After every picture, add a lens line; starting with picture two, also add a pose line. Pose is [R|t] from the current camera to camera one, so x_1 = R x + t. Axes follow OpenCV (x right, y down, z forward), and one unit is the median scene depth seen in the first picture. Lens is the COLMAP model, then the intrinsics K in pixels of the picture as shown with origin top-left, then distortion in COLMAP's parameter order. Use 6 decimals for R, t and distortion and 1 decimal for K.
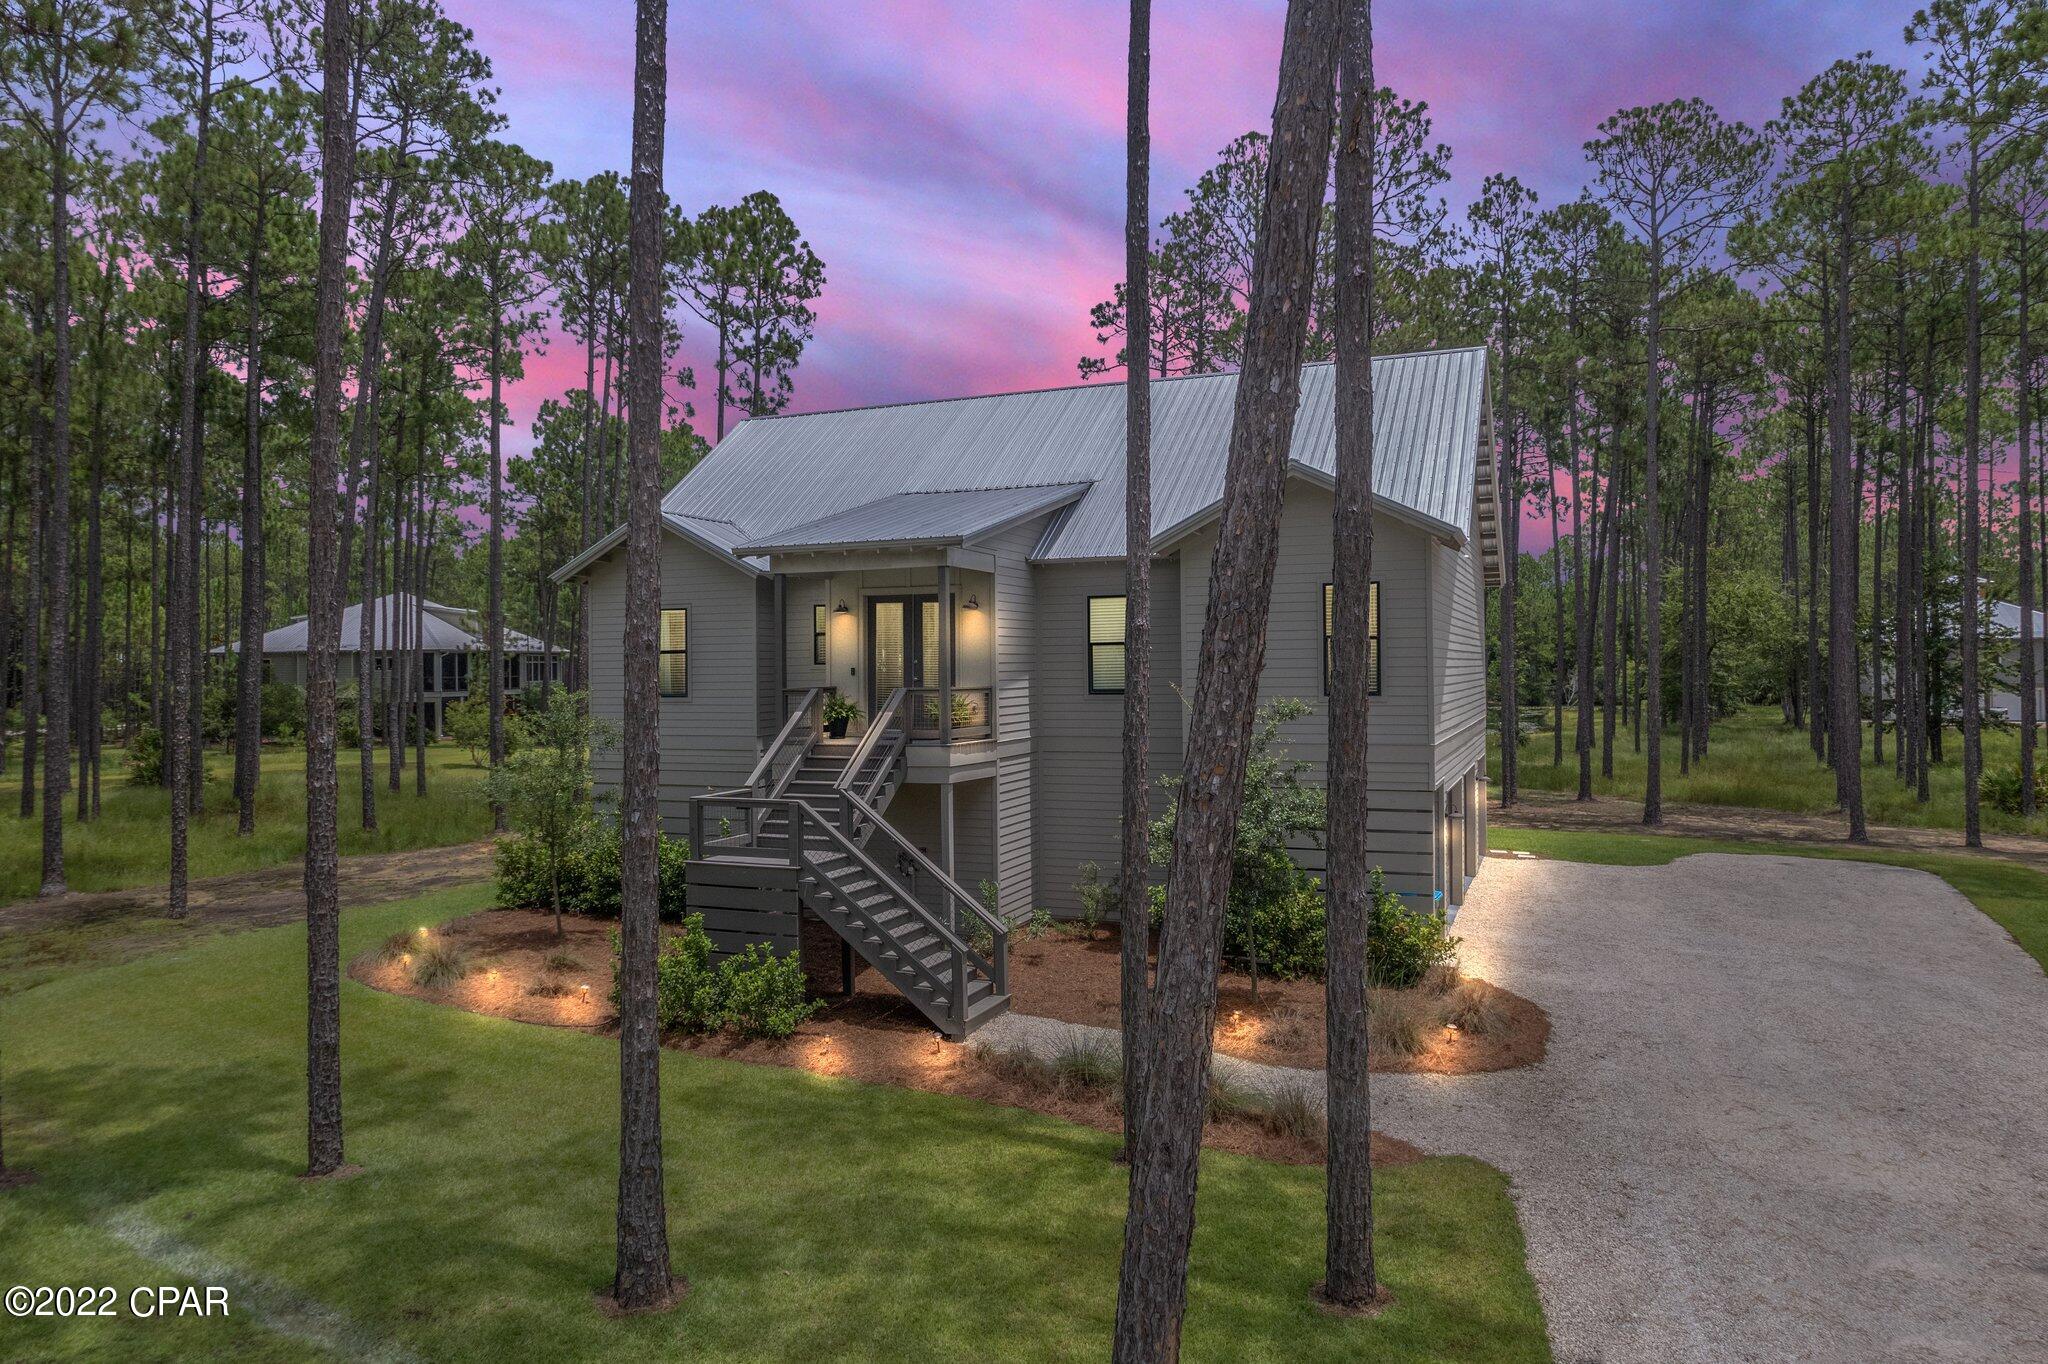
lens RADIAL K [[1302.1, 0, 1024.0], [0, 1302.1, 682.0], [0, 0, 1]] dist [-0.099894, 0.087041]
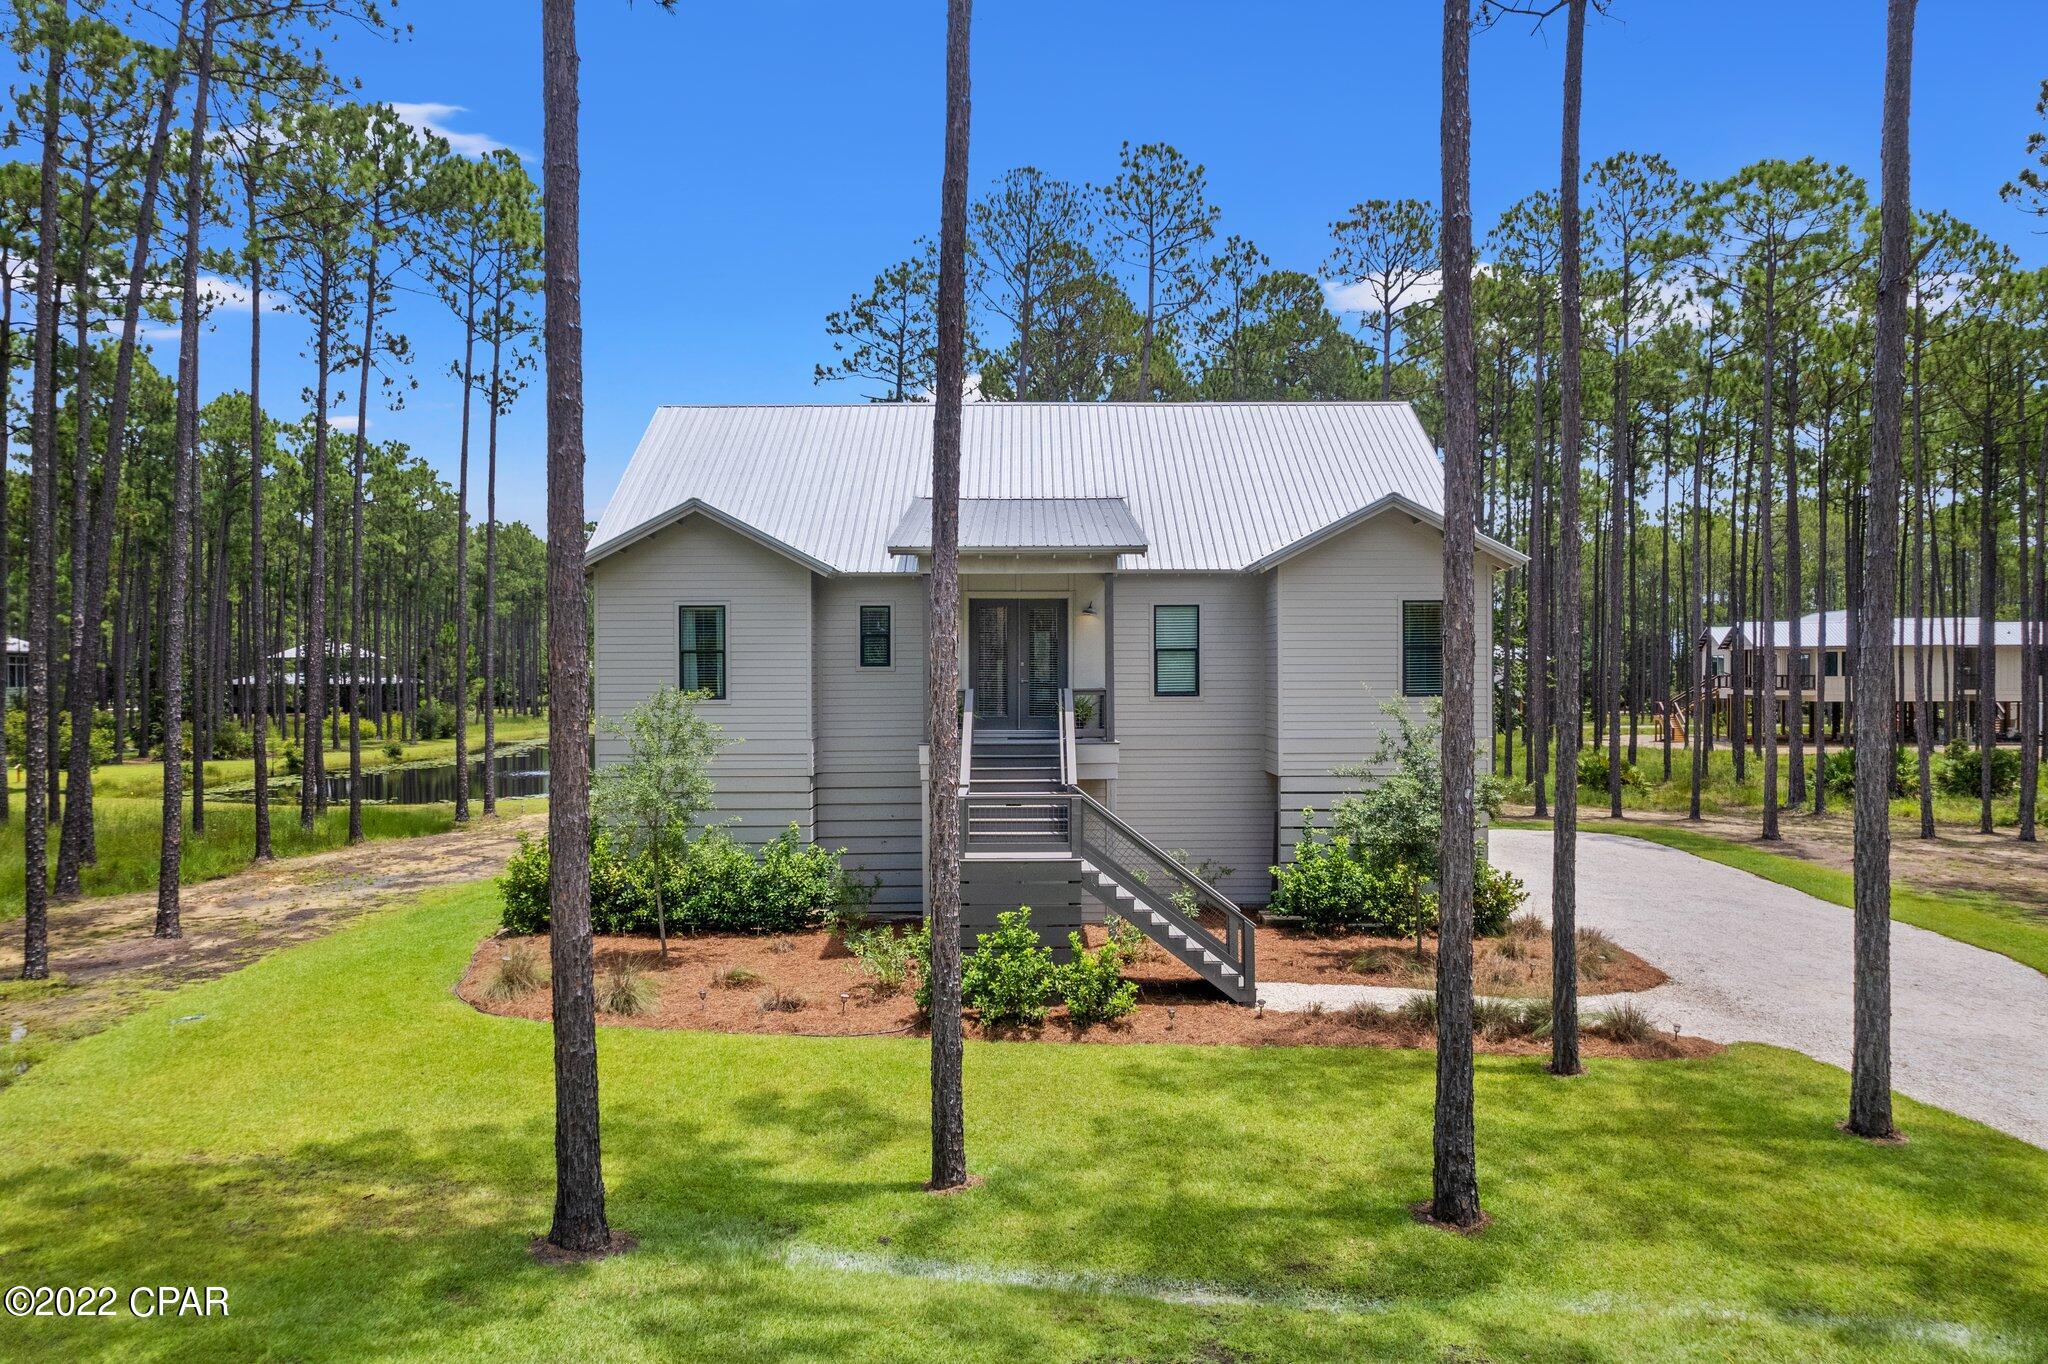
lens RADIAL K [[1307.9, 0, 1024.0], [0, 1307.9, 682.0], [0, 0, 1]] dist [-0.075492, 0.067878]
pose [[0.922463, 0.007122, 0.386019, -0.664266], [-0.005472, 0.999971, -0.005372, 0.006633], [-0.386046, 0.002843, 0.922475, 0.049992]]
